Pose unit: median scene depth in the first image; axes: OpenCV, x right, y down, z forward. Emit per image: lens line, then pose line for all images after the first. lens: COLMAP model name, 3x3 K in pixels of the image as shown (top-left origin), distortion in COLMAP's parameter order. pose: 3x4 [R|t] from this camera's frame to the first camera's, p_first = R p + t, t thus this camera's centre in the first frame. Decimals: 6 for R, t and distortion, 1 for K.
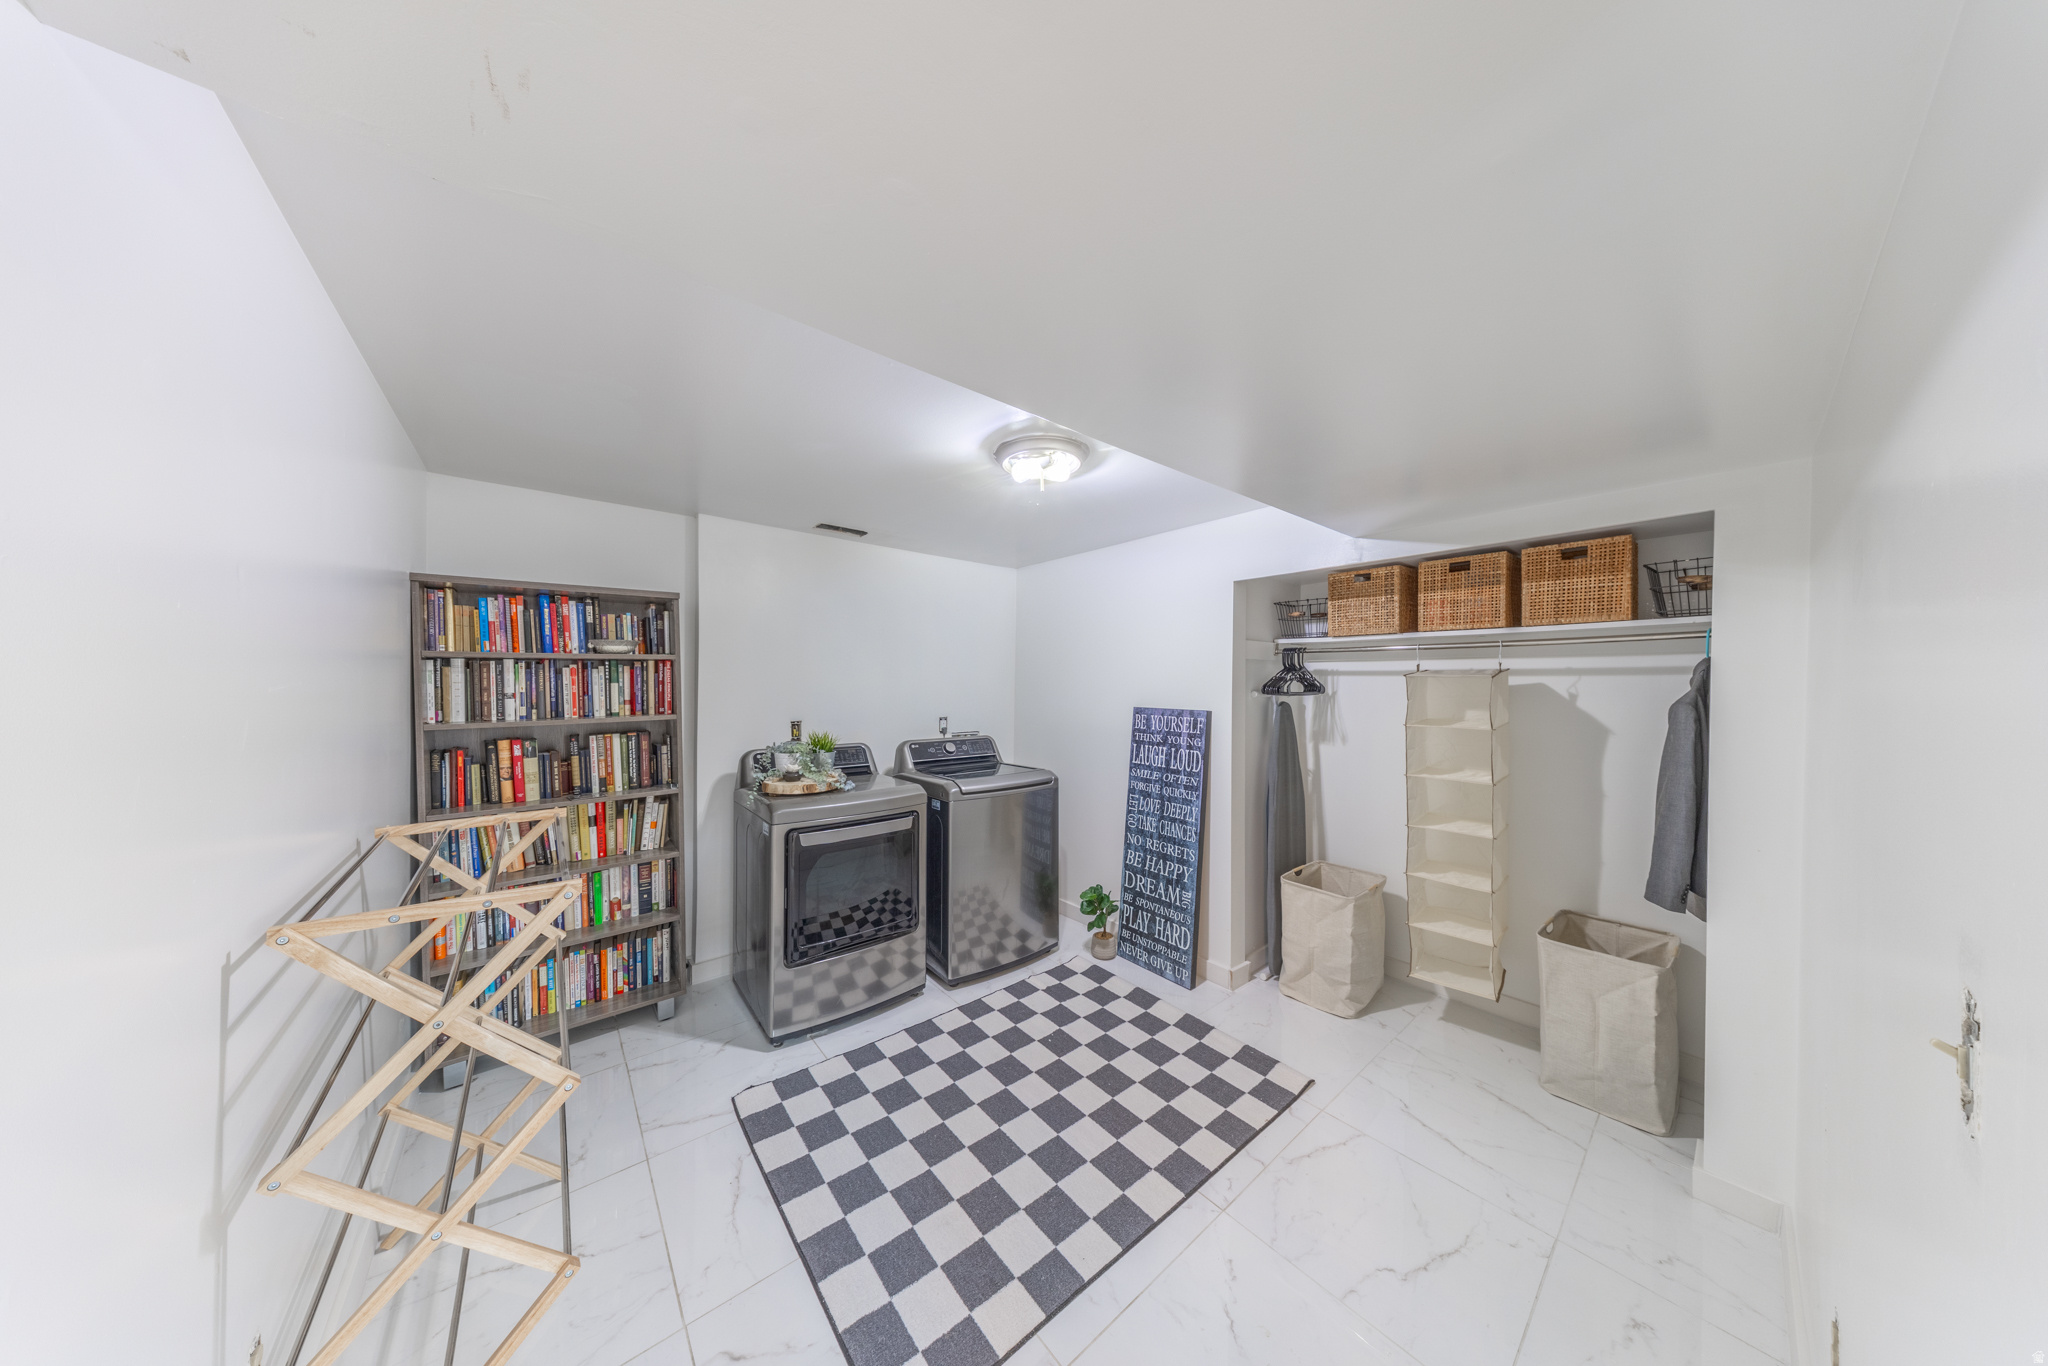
lens RADIAL K [[590.1, 0, 1024.0], [0, 590.1, 683.0], [0, 0, 1]] dist [0.001686, -0.000200]
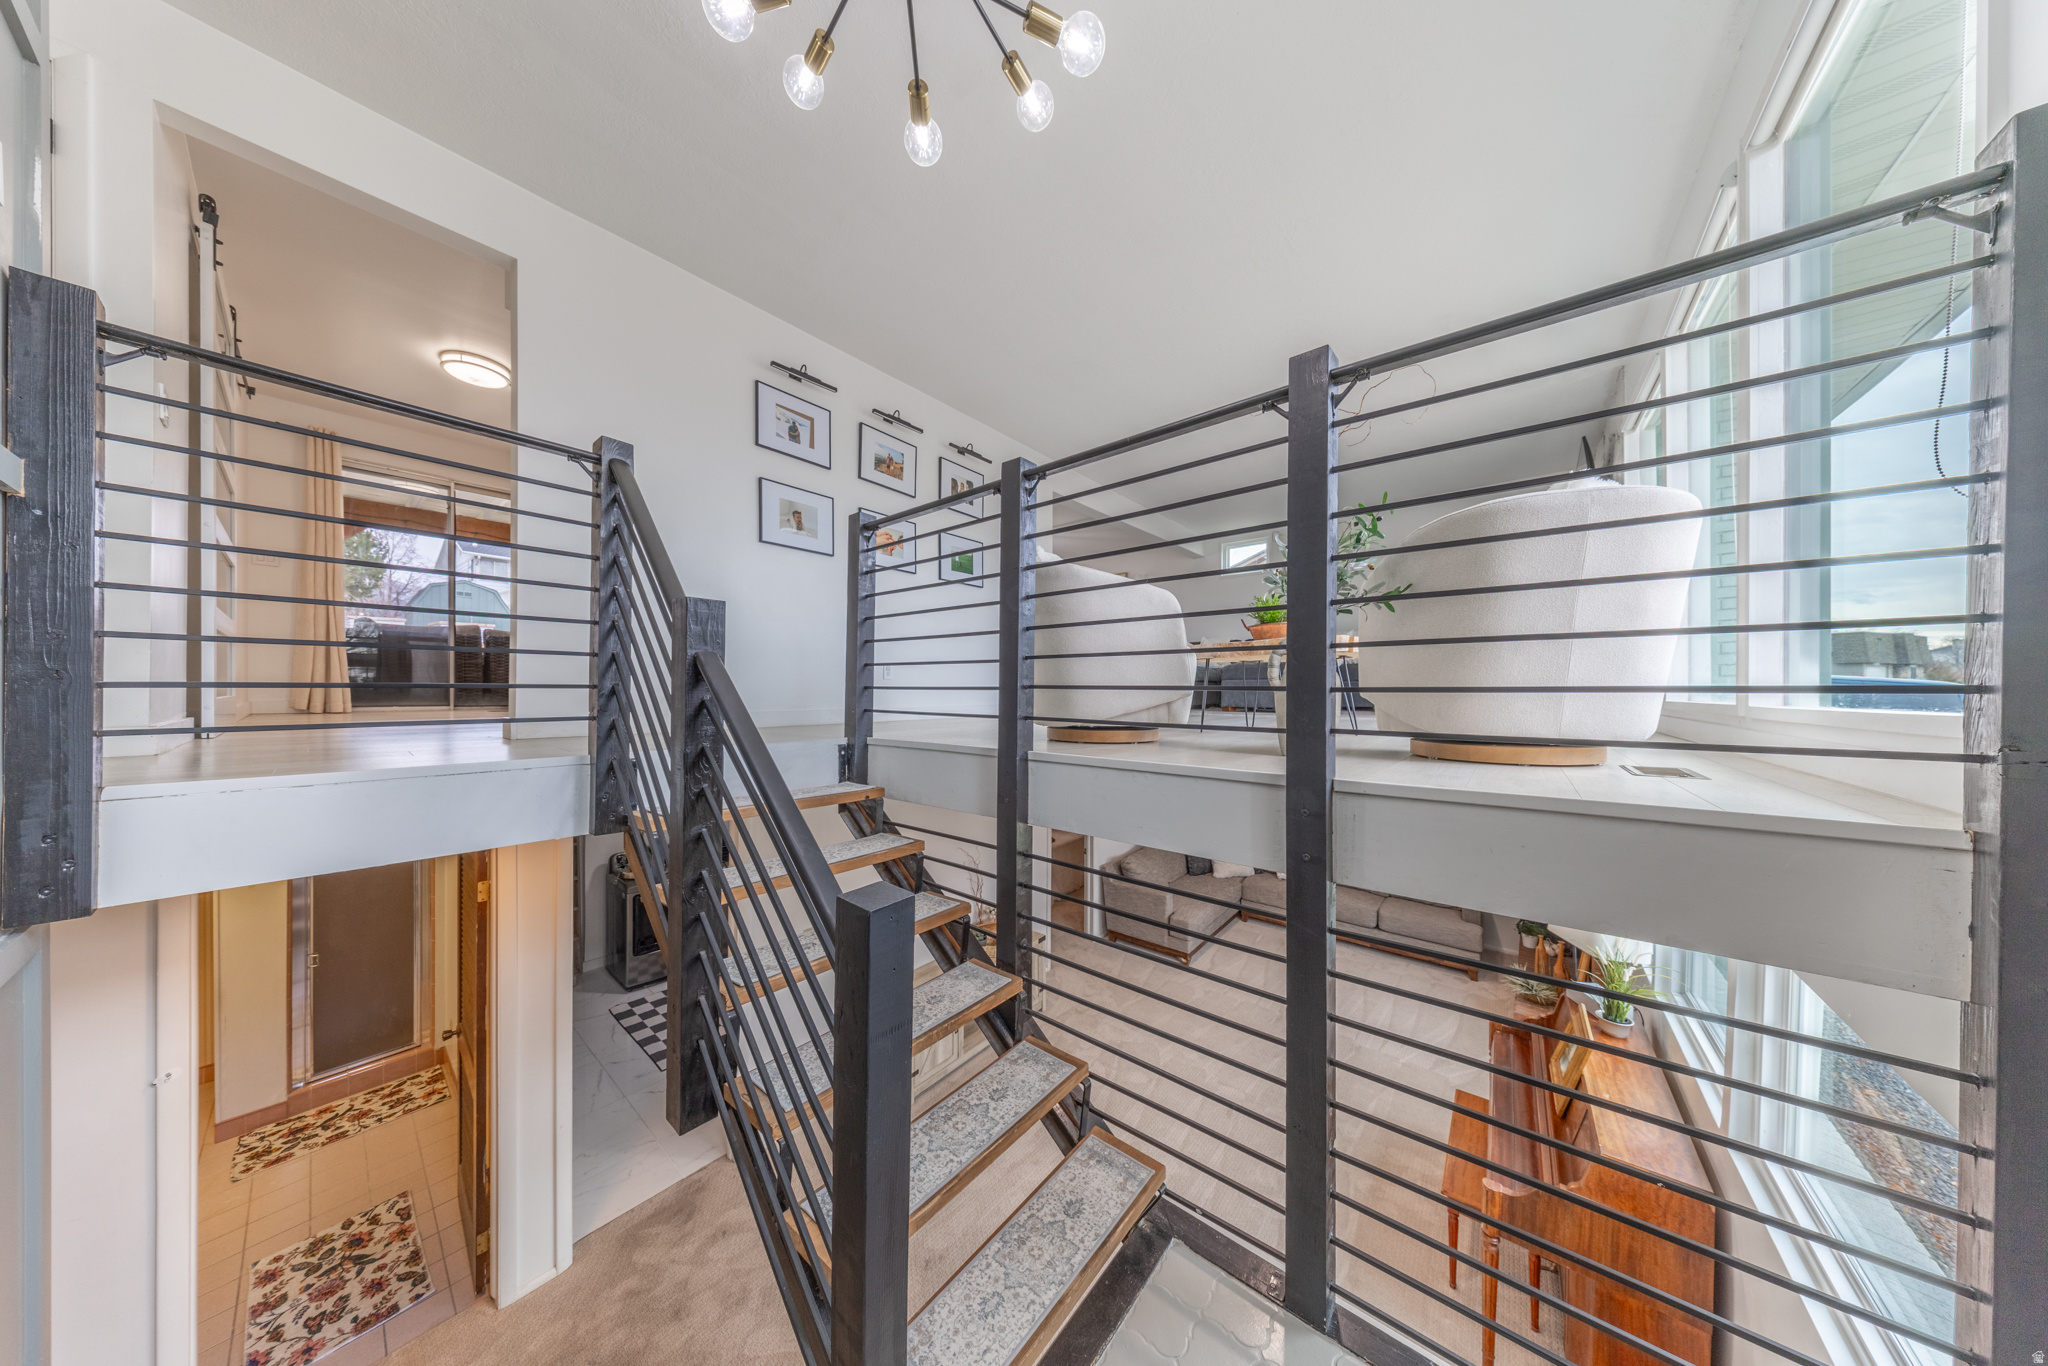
lens RADIAL K [[590.1, 0, 1024.0], [0, 590.1, 683.0], [0, 0, 1]] dist [0.001686, -0.000200]
pose [[0.982029, -0.007145, 0.188594, 0.641517], [0.008196, 0.999955, -0.004794, -0.539577], [-0.188551, 0.006253, 0.982043, -1.501398]]
